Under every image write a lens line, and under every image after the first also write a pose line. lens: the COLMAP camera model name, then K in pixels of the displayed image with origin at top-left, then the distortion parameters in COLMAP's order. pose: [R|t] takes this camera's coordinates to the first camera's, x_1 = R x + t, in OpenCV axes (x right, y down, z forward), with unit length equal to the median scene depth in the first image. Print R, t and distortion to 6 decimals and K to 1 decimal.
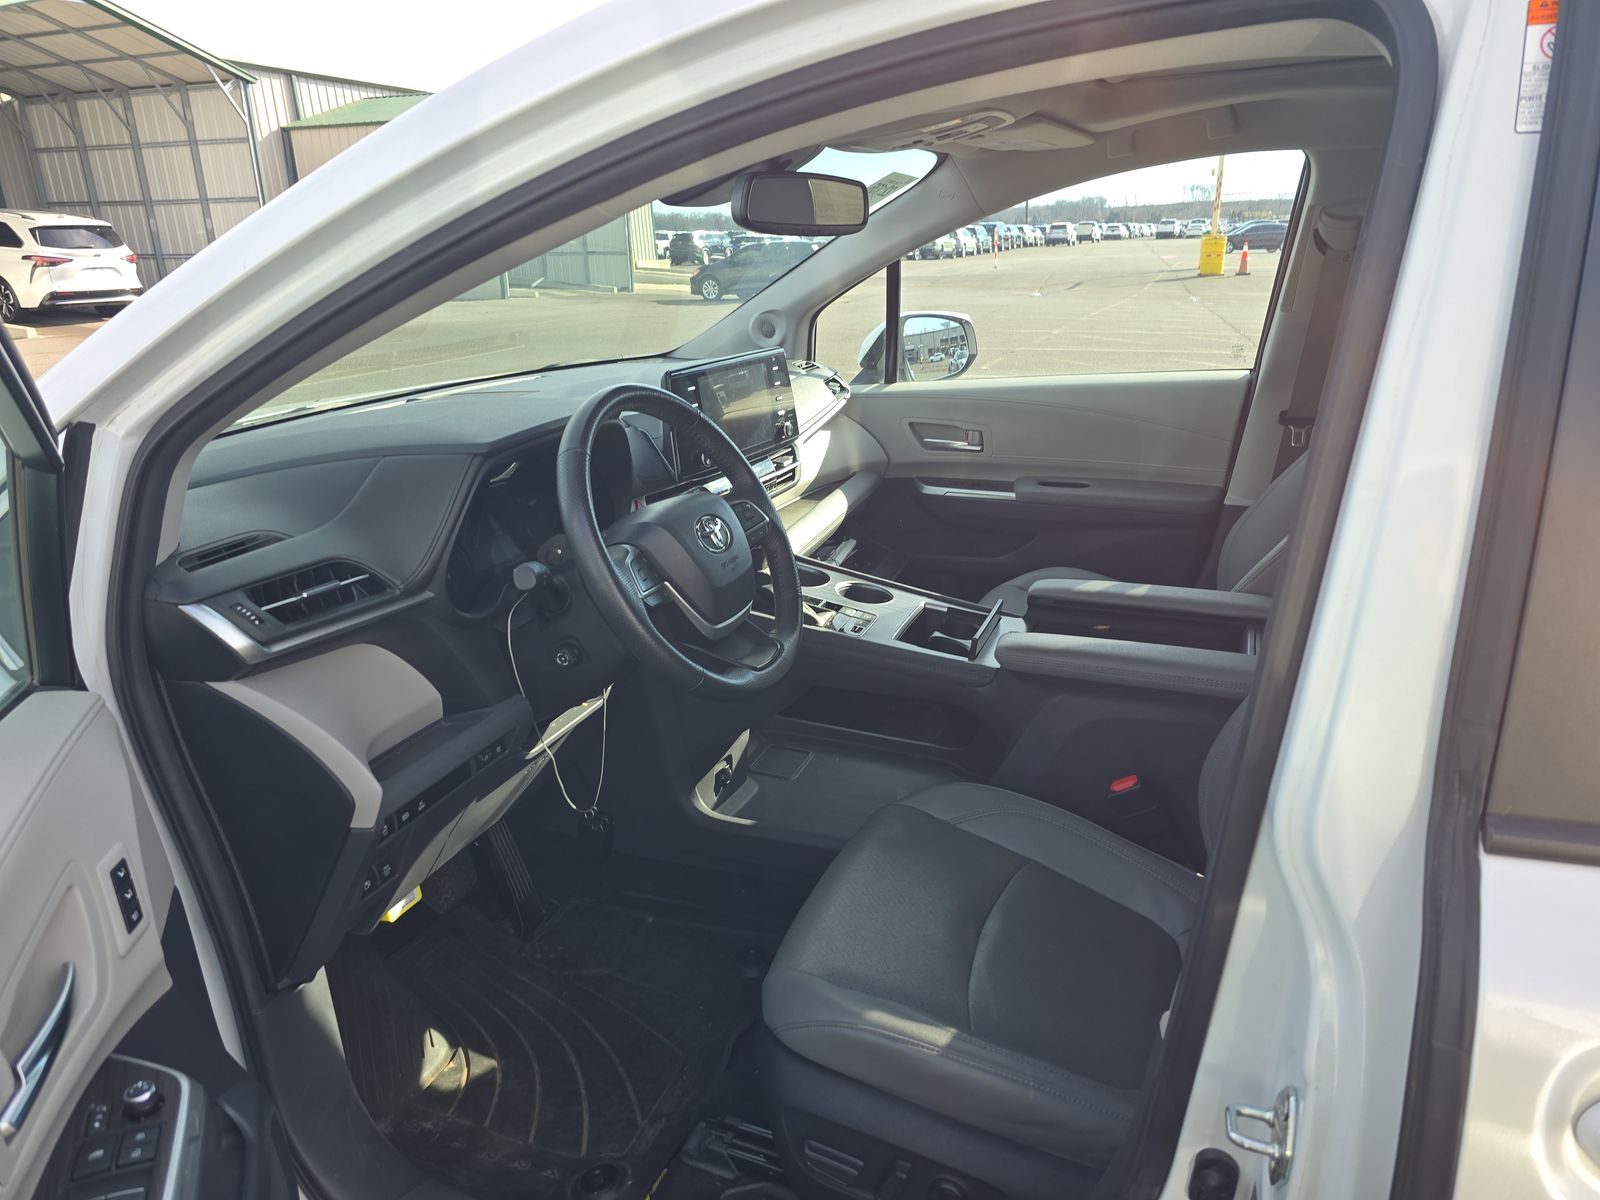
lens RADIAL K [[1088.4, 0, 798.7], [0, 1088.4, 600.4], [0, 0, 1]] dist [0.058105, -0.016588]
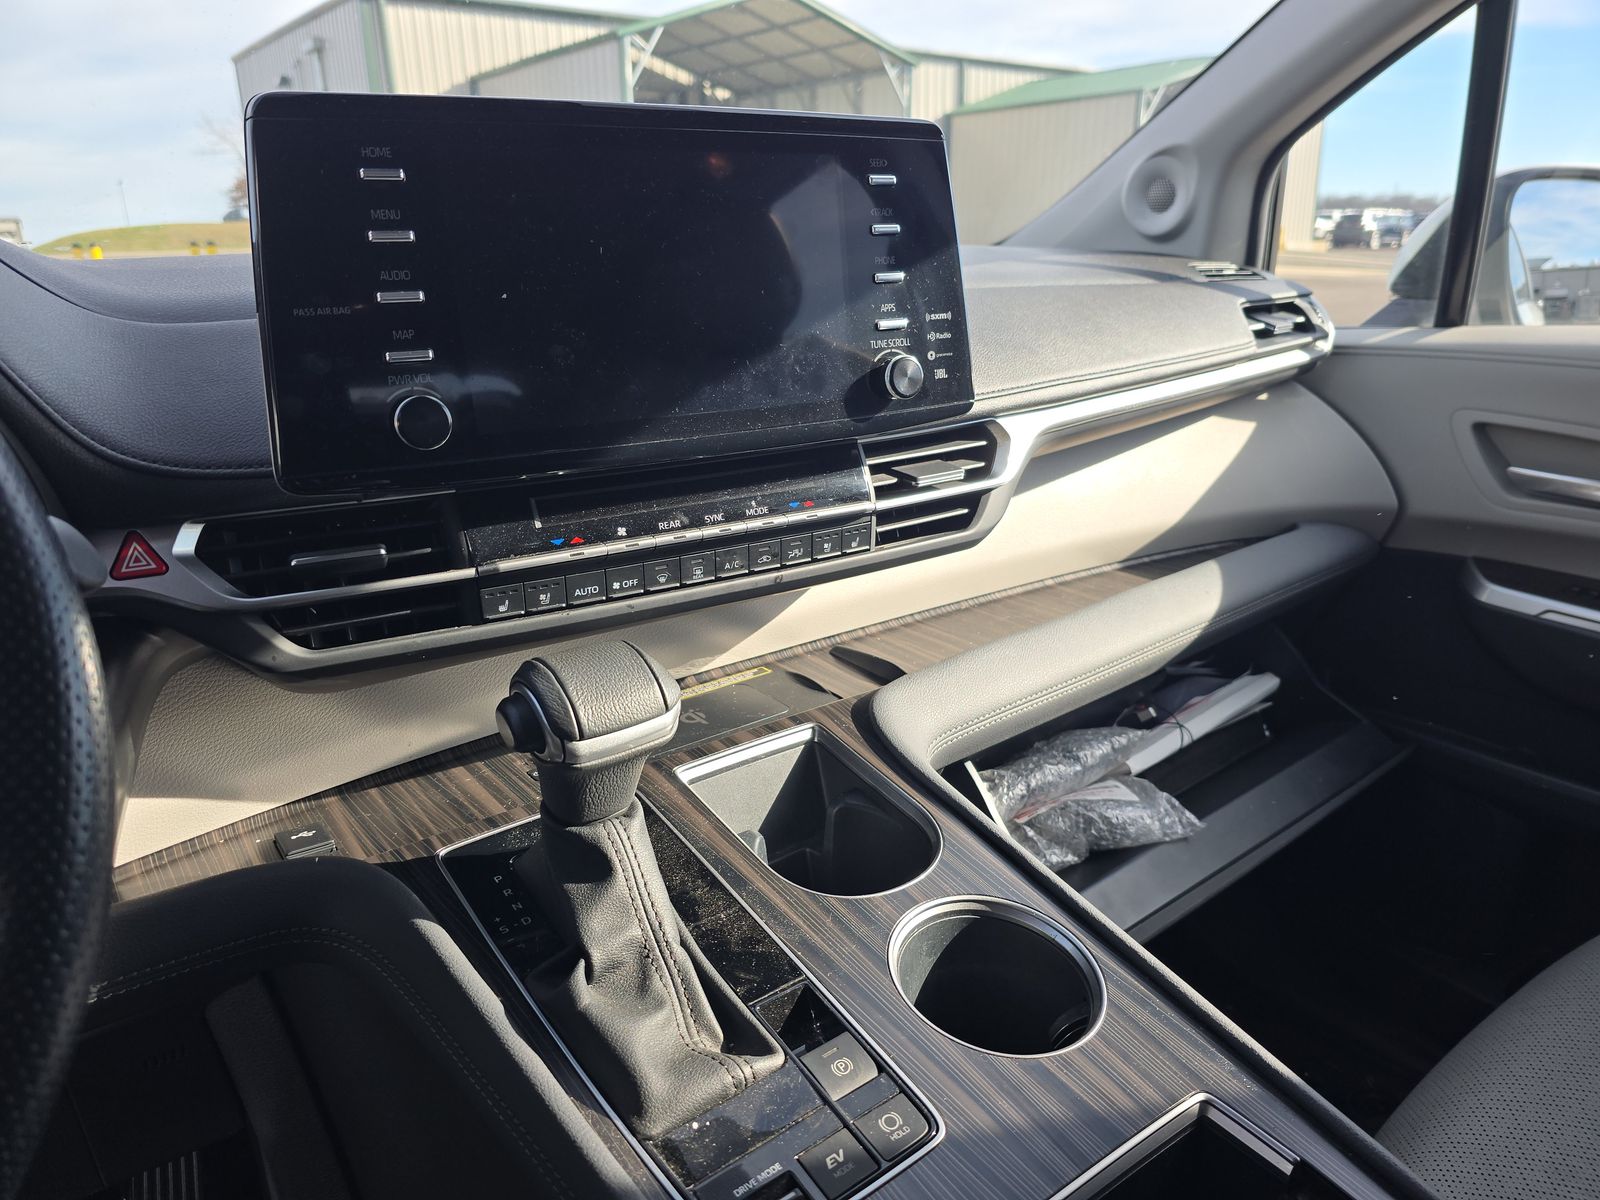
lens RADIAL K [[1088.4, 0, 800.2], [0, 1088.4, 587.0], [0, 0, 1]] dist [0.058105, -0.016588]
pose [[0.853081, 0.176653, -0.490964, 0.099152], [-0.177358, 0.983092, 0.045553, -0.076085], [0.490710, 0.048216, 0.869988, 0.513819]]
